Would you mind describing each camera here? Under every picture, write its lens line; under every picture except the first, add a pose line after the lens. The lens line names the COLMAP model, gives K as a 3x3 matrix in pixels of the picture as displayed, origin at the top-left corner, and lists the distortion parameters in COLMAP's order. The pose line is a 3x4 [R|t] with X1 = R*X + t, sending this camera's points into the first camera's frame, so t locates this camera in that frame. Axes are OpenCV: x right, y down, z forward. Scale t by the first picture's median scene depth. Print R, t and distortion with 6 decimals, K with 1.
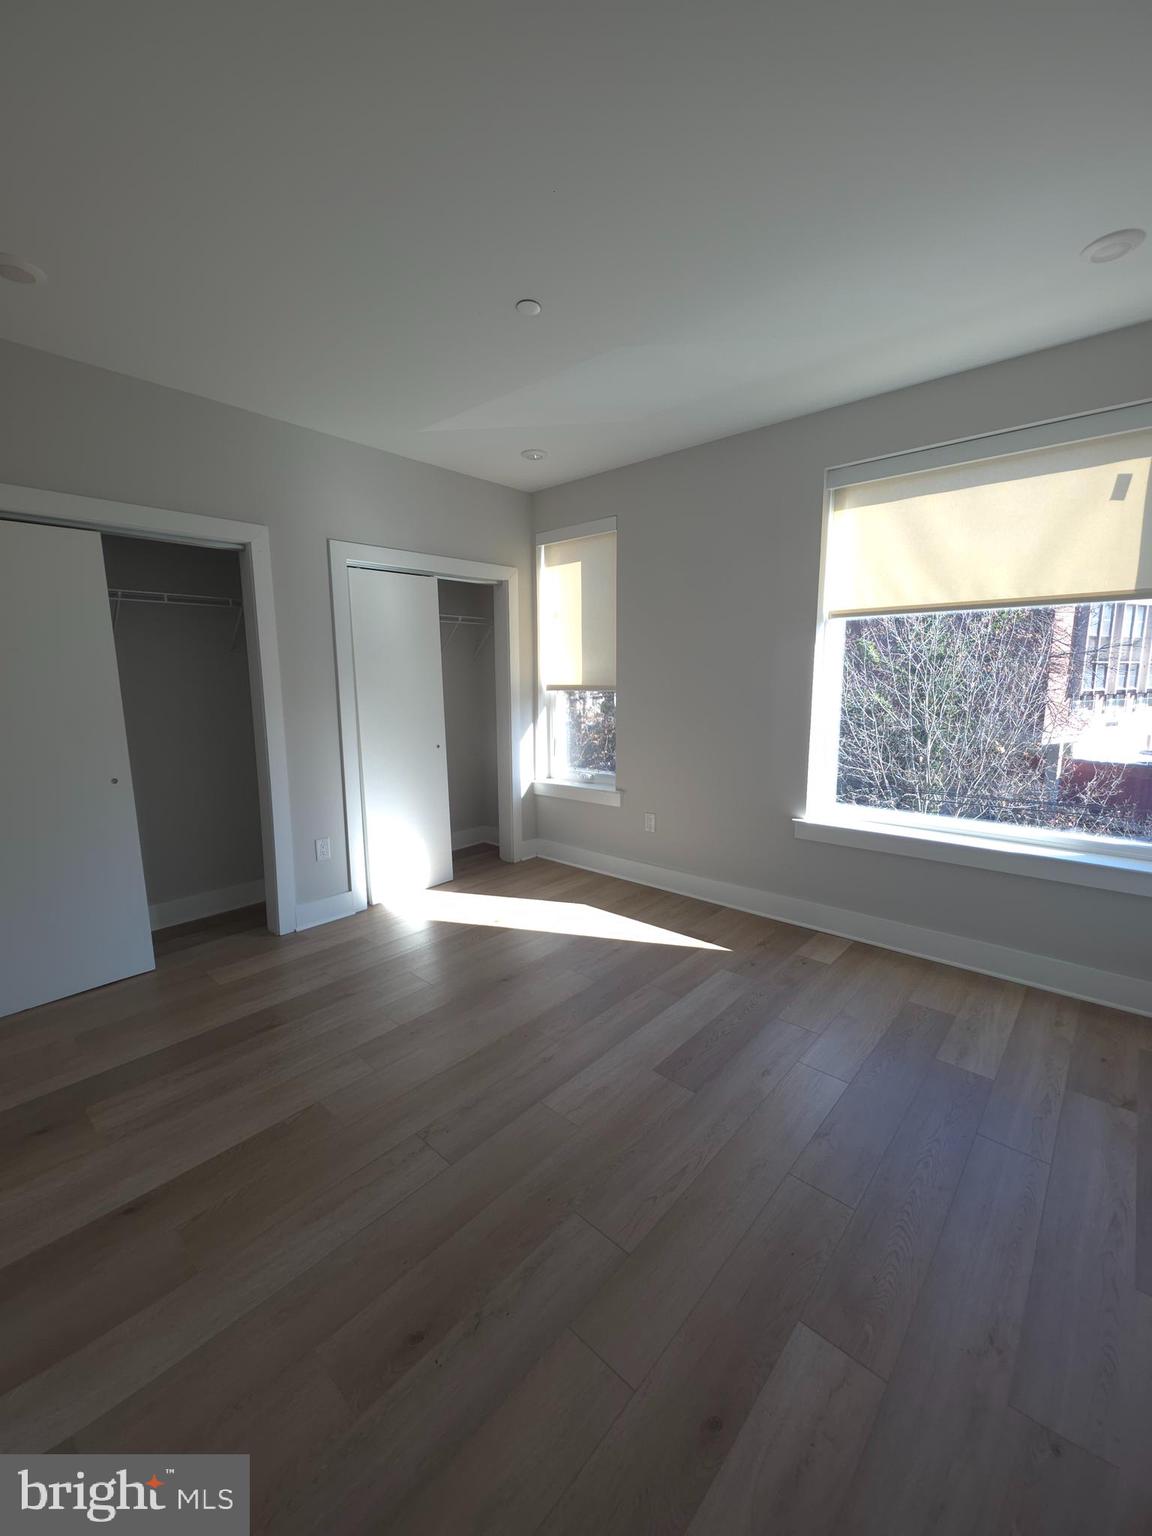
lens RADIAL K [[611.8, 0, 578.0], [0, 611.8, 767.2], [0, 0, 1]] dist [-0.001418, -0.000121]
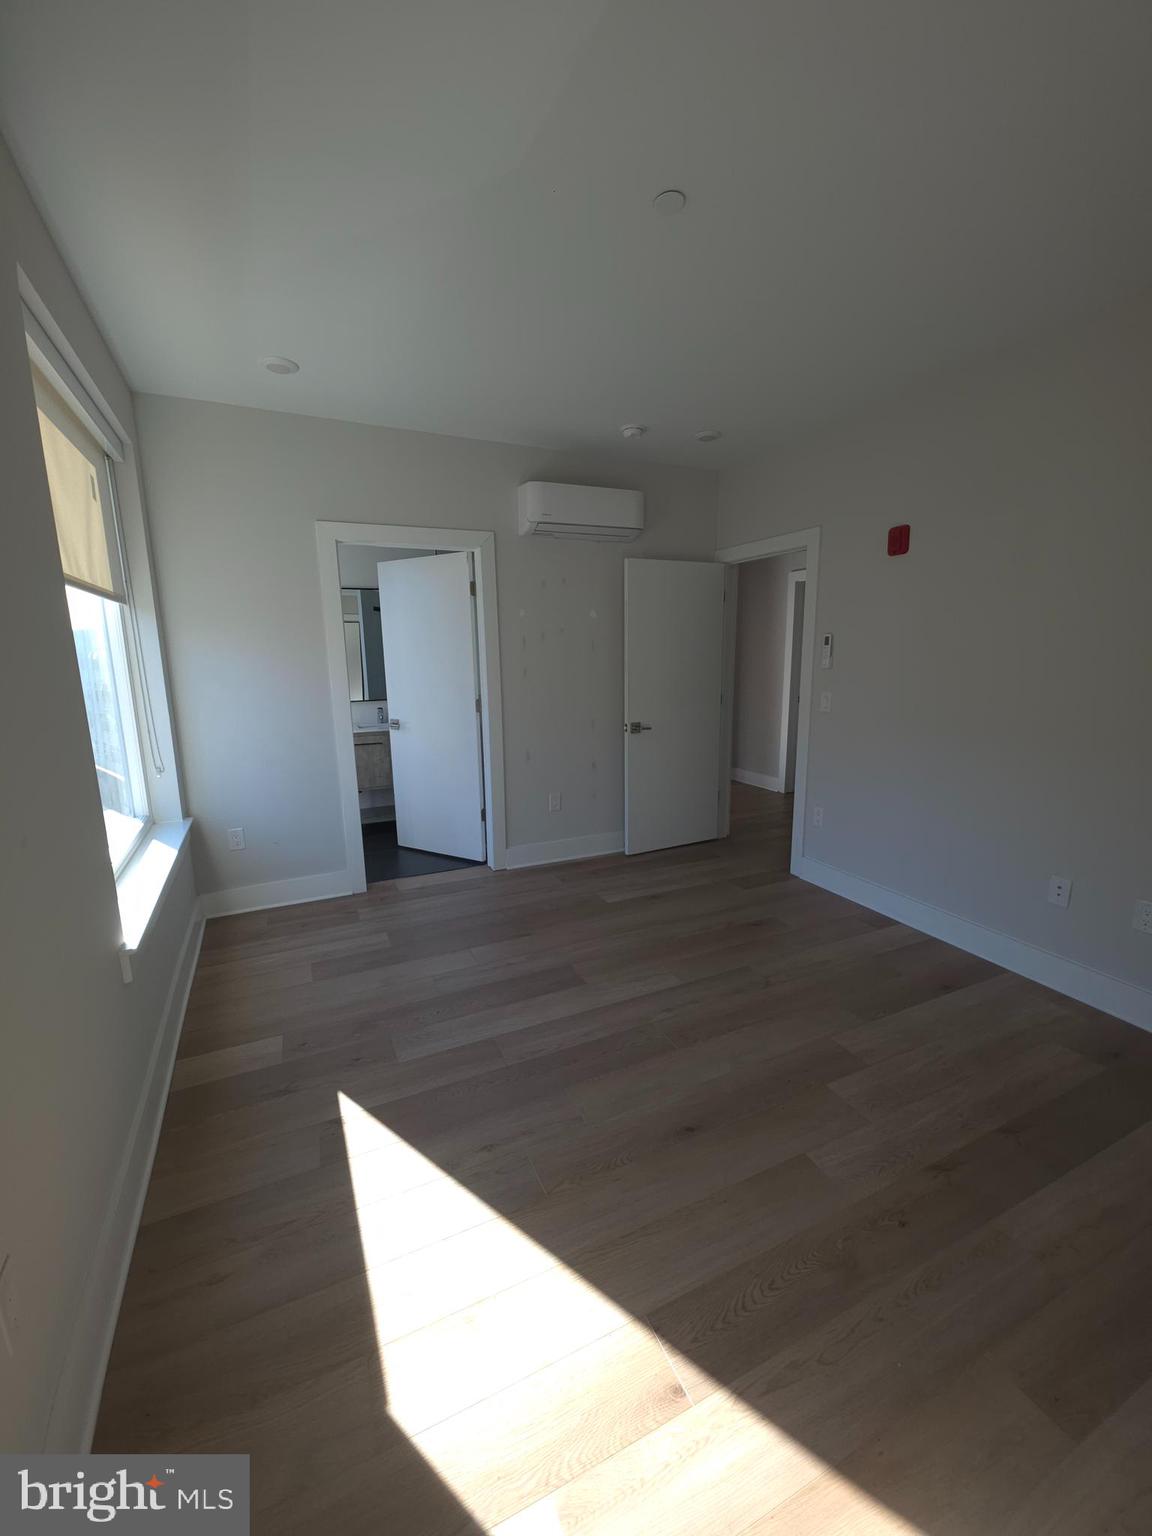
lens RADIAL K [[611.8, 0, 578.0], [0, 611.8, 767.2], [0, 0, 1]] dist [-0.001418, -0.000121]
pose [[-0.921634, -0.056920, 0.383863, -0.278784], [0.075009, 0.944399, 0.320131, -0.284689], [-0.380742, 0.323837, -0.866121, 1.730238]]
